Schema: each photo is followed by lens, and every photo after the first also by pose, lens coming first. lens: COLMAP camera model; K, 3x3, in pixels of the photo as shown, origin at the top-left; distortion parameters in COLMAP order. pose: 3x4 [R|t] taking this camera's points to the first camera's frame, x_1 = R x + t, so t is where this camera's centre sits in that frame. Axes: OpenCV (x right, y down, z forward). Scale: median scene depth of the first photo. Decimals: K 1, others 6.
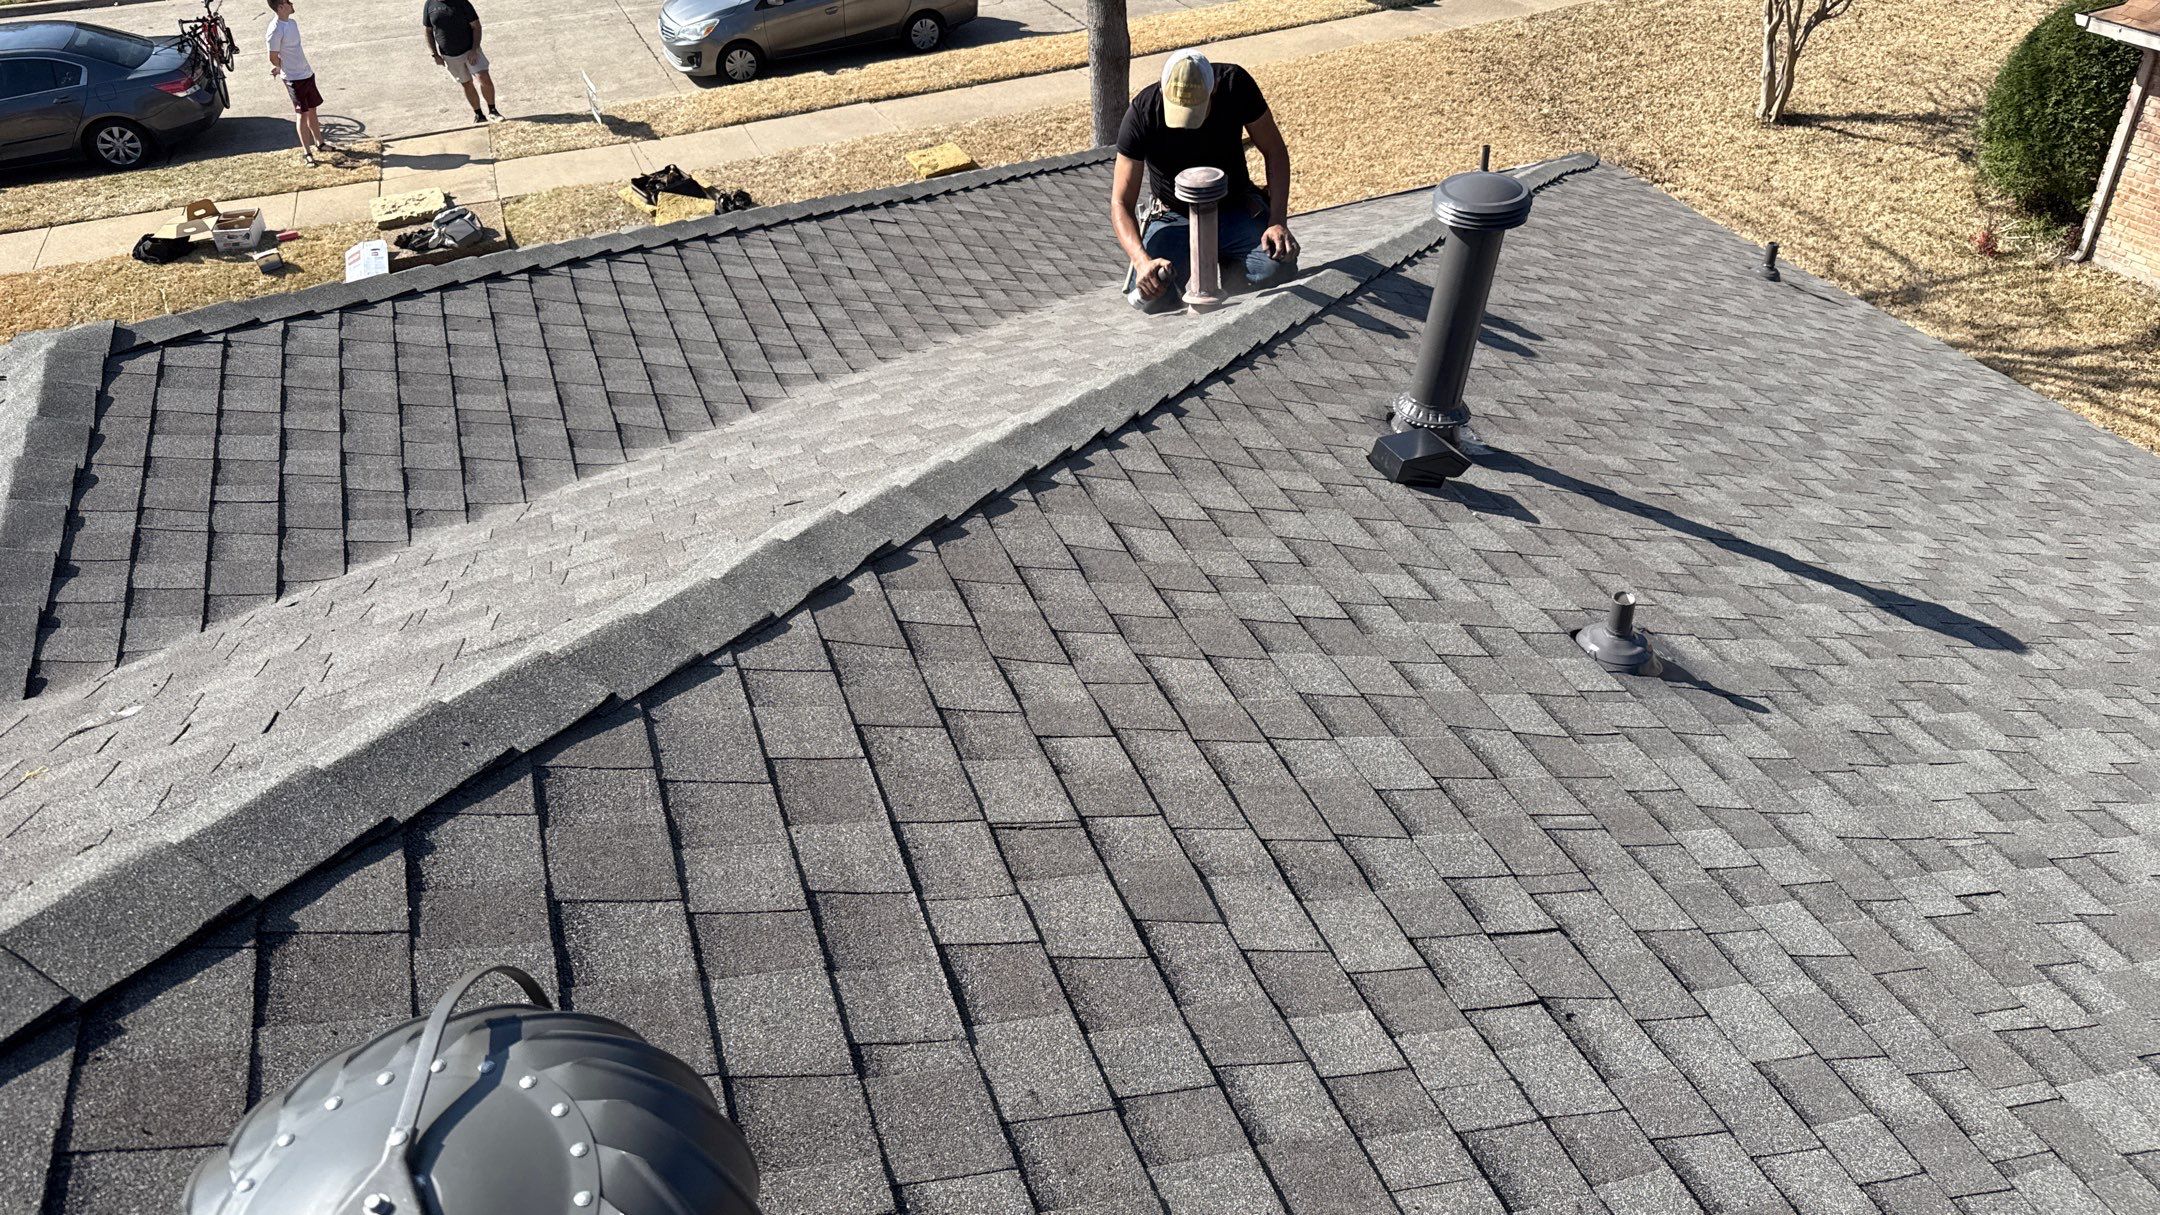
lens RADIAL K [[1601.3, 0, 1084.8], [0, 1601.3, 610.7], [0, 0, 1]] dist [0.001505, 0.034067]
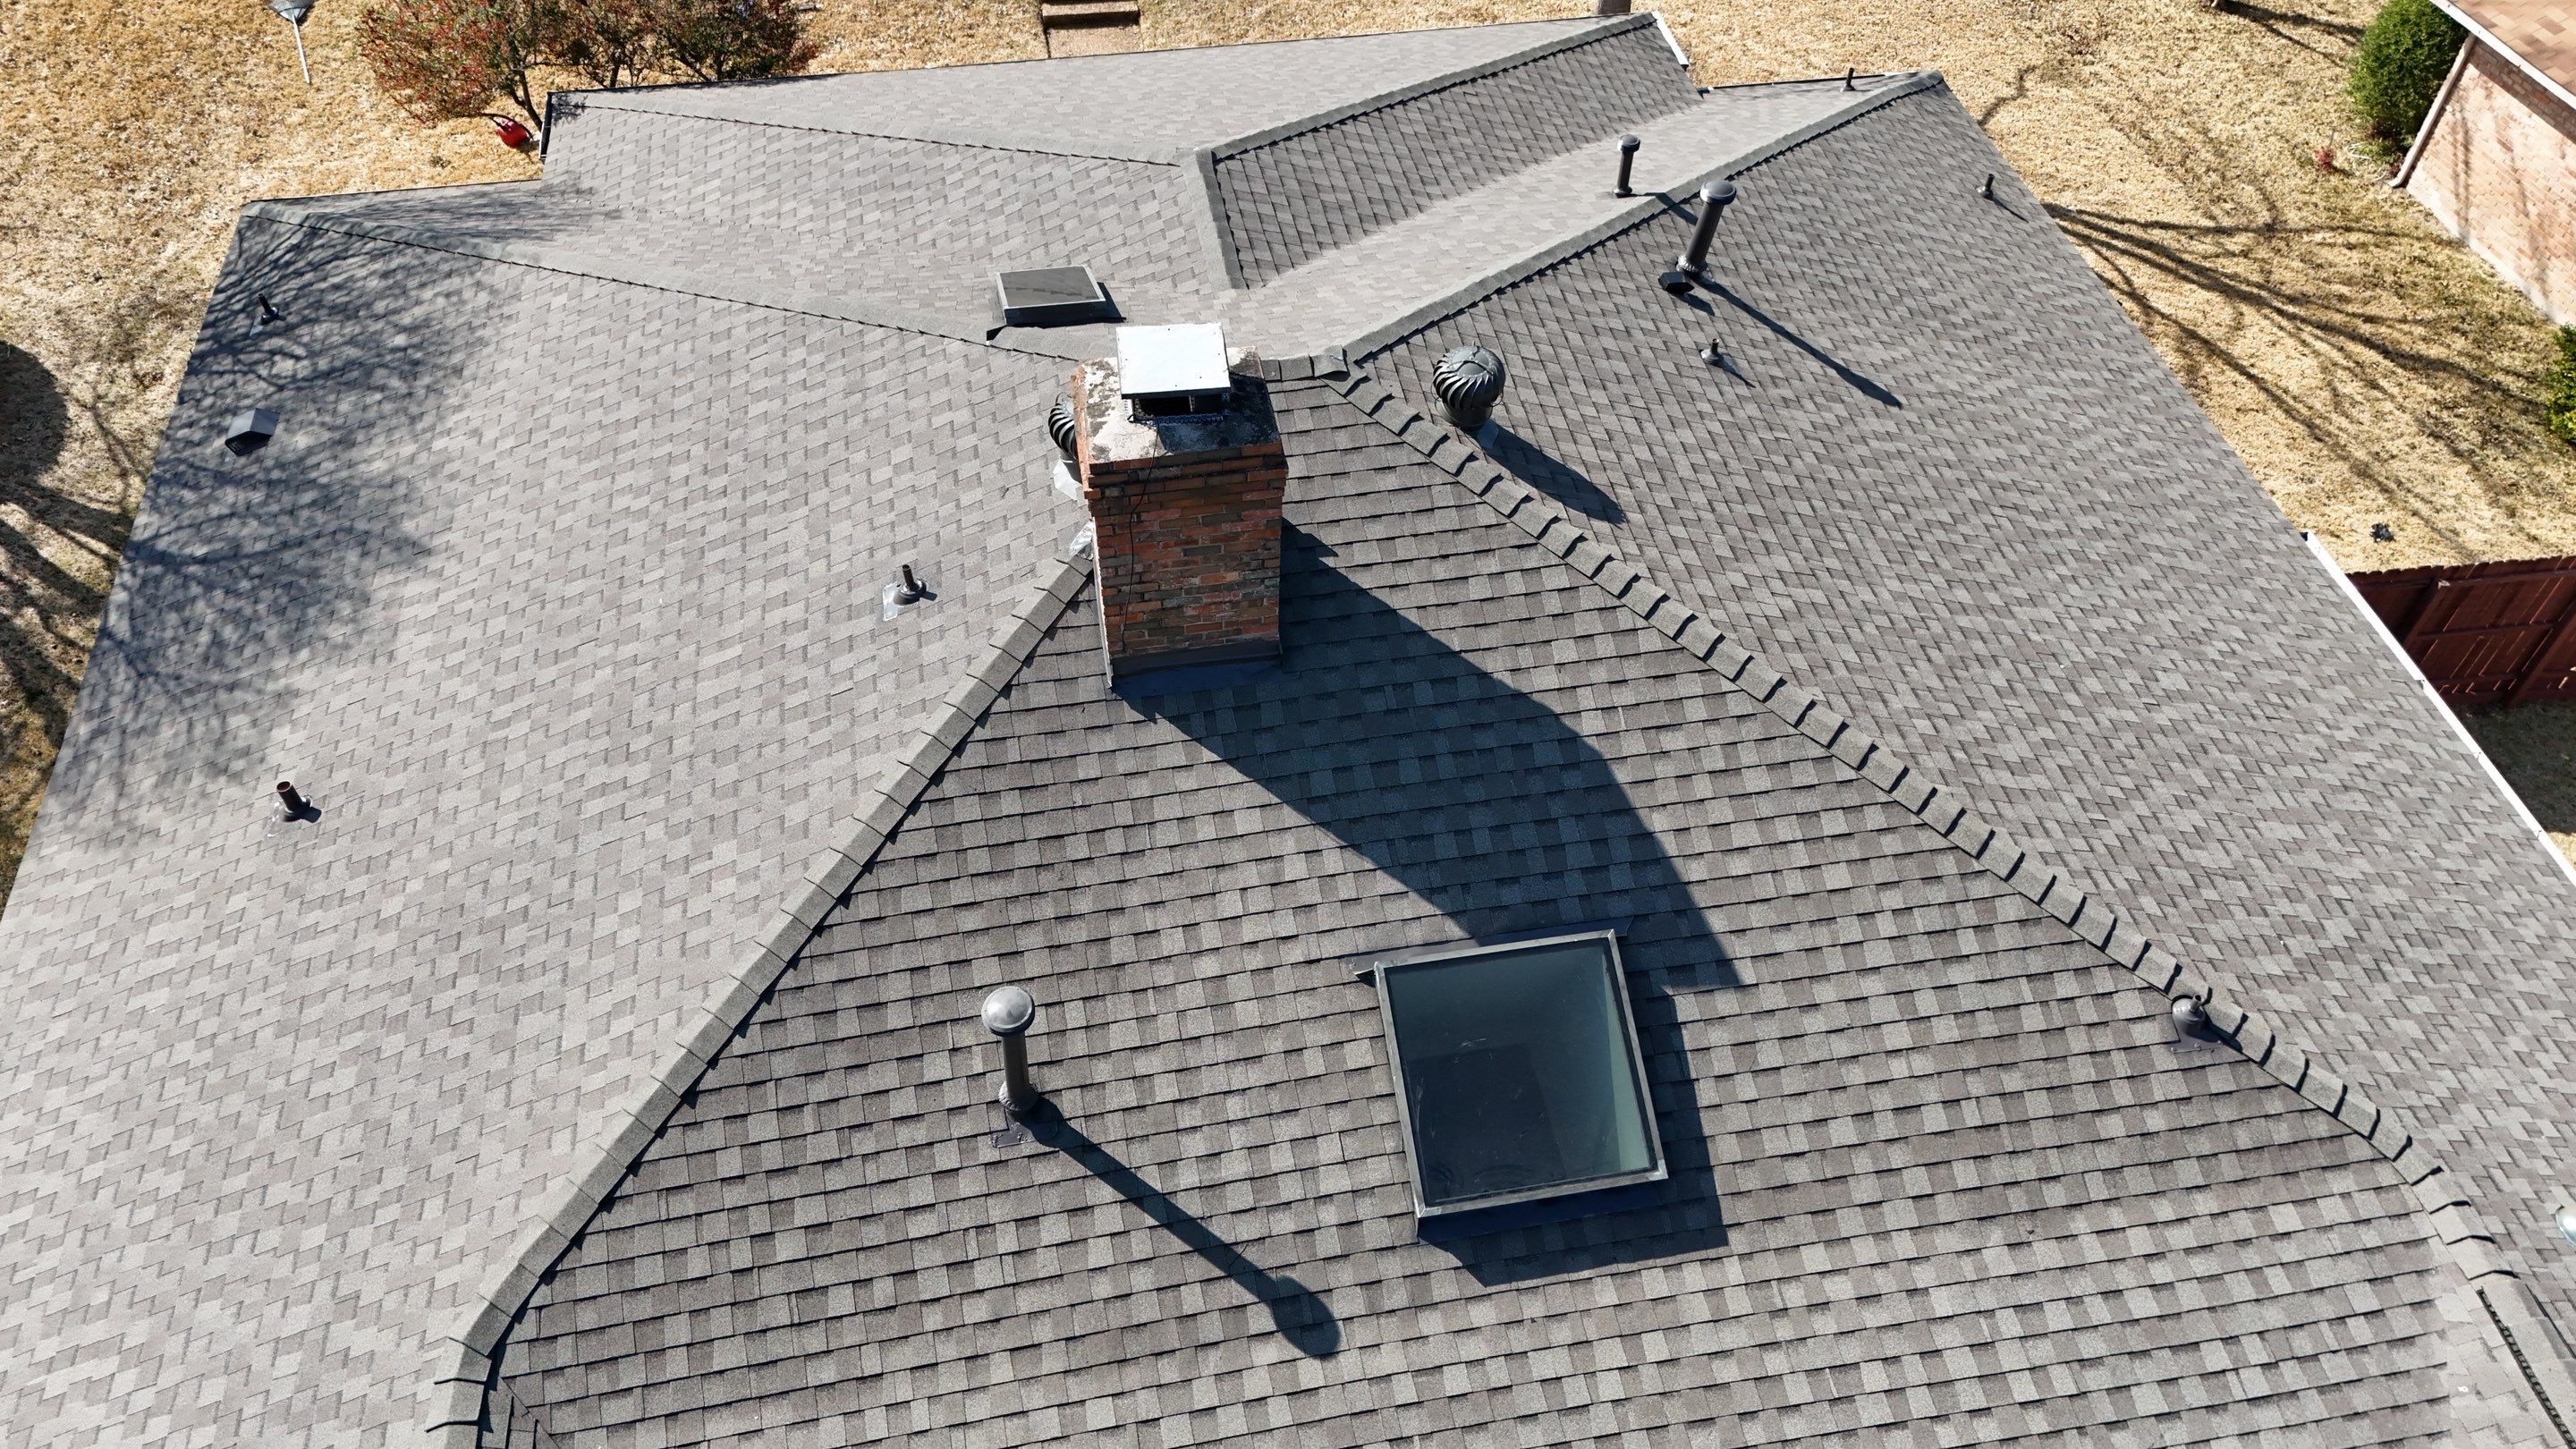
lens RADIAL K [[1909.7, 0, 1284.9], [0, 1909.7, 715.4], [0, 0, 1]] dist [0.001505, 0.034067]
pose [[0.979000, 0.189388, -0.075443, -0.056566], [-0.171083, 0.964504, 0.201155, 0.069622], [0.110861, -0.184024, 0.976650, -2.225023]]
